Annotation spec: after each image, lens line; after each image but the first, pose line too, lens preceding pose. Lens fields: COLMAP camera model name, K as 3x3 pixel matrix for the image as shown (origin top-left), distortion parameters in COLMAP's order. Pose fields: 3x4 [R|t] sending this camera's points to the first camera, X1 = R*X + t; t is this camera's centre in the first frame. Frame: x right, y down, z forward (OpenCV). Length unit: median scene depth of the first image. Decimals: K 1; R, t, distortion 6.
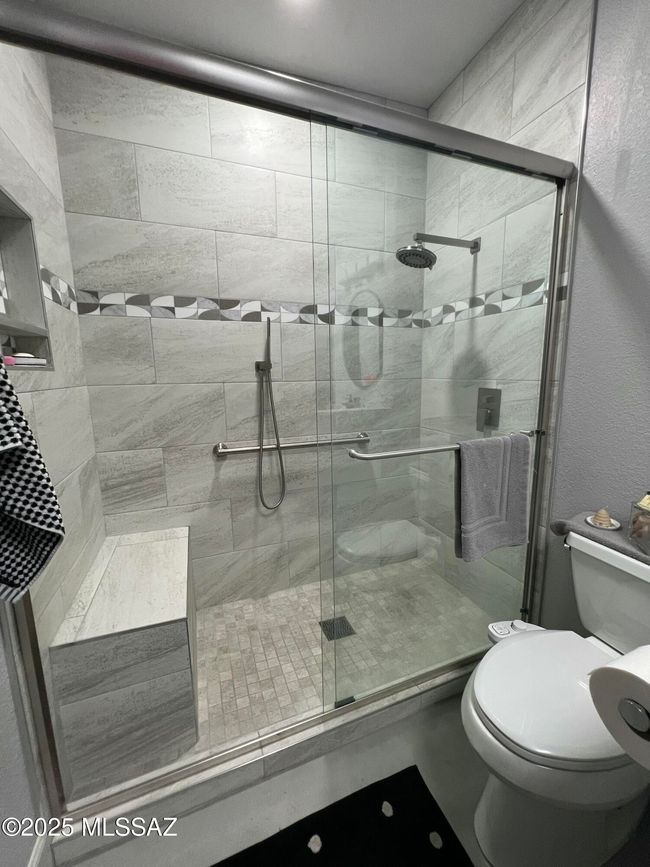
lens RADIAL K [[353.4, 0, 329.8], [0, 353.4, 433.4], [0, 0, 1]] dist [-0.002015, 0.000867]
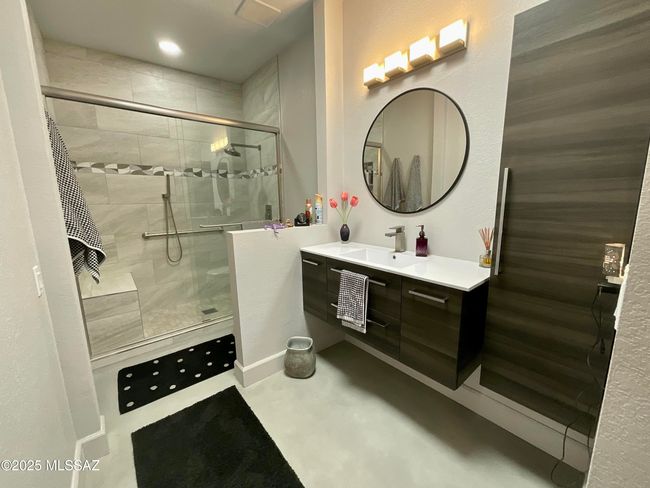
lens RADIAL K [[264.9, 0, 324.2], [0, 264.9, 244.0], [0, 0, 1]] dist [0.001237, 0.000476]
pose [[0.949666, -0.055161, 0.308371, 0.222785], [0.056073, 0.998409, 0.005913, 0.154926], [-0.308207, 0.011676, 0.951248, -0.879816]]
